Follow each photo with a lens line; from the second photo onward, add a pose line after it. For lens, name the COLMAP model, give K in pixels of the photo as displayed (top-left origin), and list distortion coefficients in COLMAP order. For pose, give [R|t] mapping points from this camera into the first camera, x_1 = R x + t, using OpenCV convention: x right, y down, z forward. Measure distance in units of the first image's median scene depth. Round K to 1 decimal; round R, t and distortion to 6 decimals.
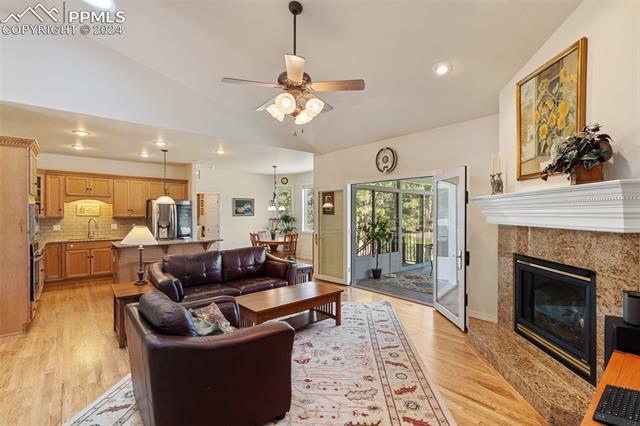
lens RADIAL K [[291.2, 0, 315.5], [0, 291.2, 213.9], [0, 0, 1]] dist [-0.000828, -0.000289]
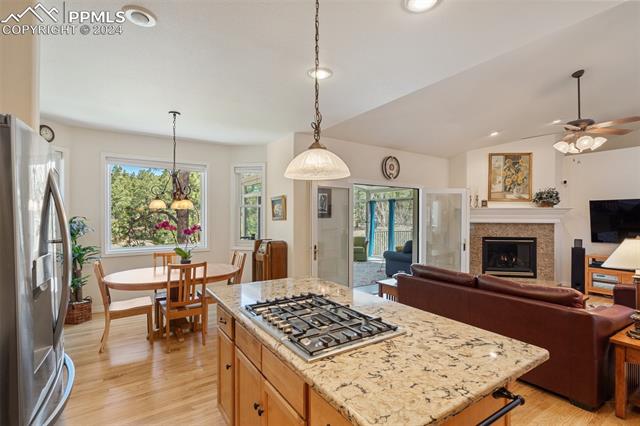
lens RADIAL K [[308.9, 0, 318.6], [0, 308.9, 215.9], [0, 0, 1]] dist [0.000226, 0.001089]
pose [[0.114520, 0.003451, 0.993415, -0.811586], [-0.002540, 0.999992, -0.003181, 0.000486], [-0.993418, -0.002159, 0.114528, 0.985163]]
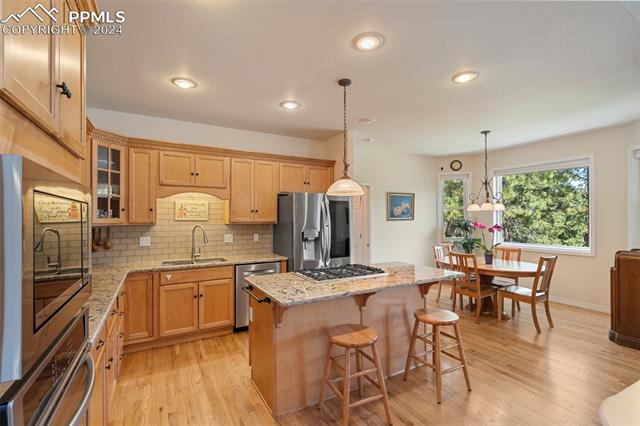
lens RADIAL K [[291.2, 0, 318.6], [0, 291.2, 213.8], [0, 0, 1]] dist [-0.000828, -0.000289]
pose [[0.981572, -0.003823, -0.191054, -0.461100], [0.001654, 0.999932, -0.011510, -0.000253], [0.191085, 0.010982, 0.981512, 0.520941]]
